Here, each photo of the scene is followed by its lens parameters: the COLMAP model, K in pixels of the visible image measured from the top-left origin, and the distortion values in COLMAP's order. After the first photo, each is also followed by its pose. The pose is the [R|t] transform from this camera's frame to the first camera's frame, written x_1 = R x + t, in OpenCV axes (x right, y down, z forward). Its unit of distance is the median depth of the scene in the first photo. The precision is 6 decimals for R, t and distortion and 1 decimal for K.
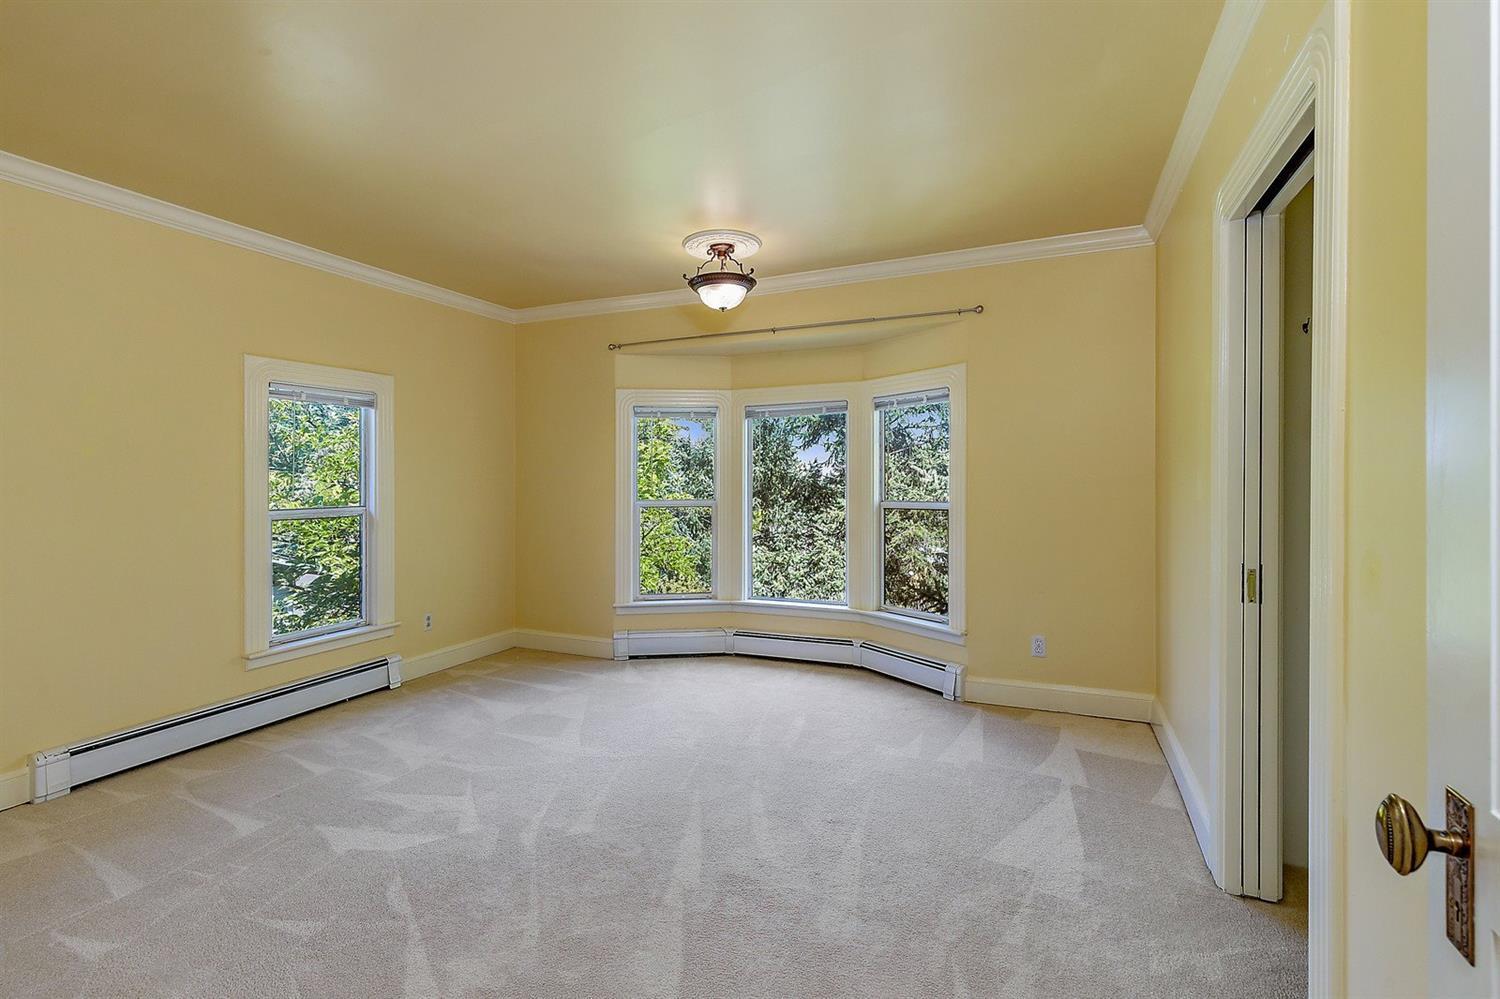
lens RADIAL K [[667.7, 0, 753.1], [0, 667.7, 490.8], [0, 0, 1]] dist [0.002427, 0.000260]
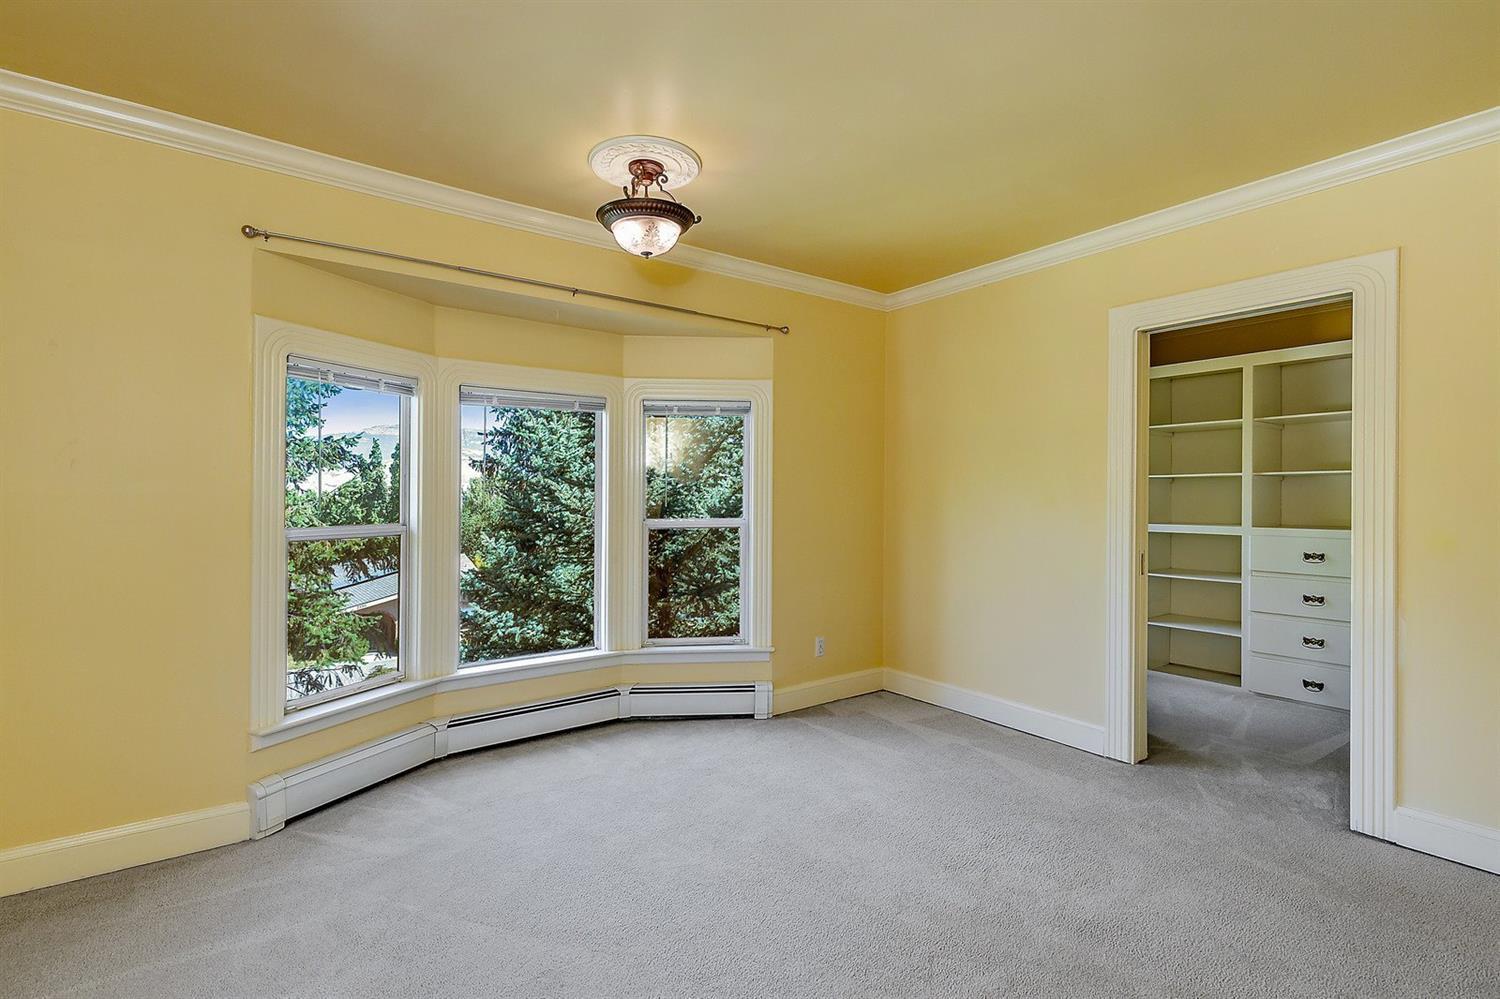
lens RADIAL K [[673.0, 0, 741.6], [0, 673.0, 499.4], [0, 0, 1]] dist [0.001291, 0.000016]
pose [[0.516484, 0.006314, 0.856274, -0.574532], [0.011558, 0.999830, -0.014344, 0.004050], [-0.856219, 0.017305, 0.516323, 0.515523]]
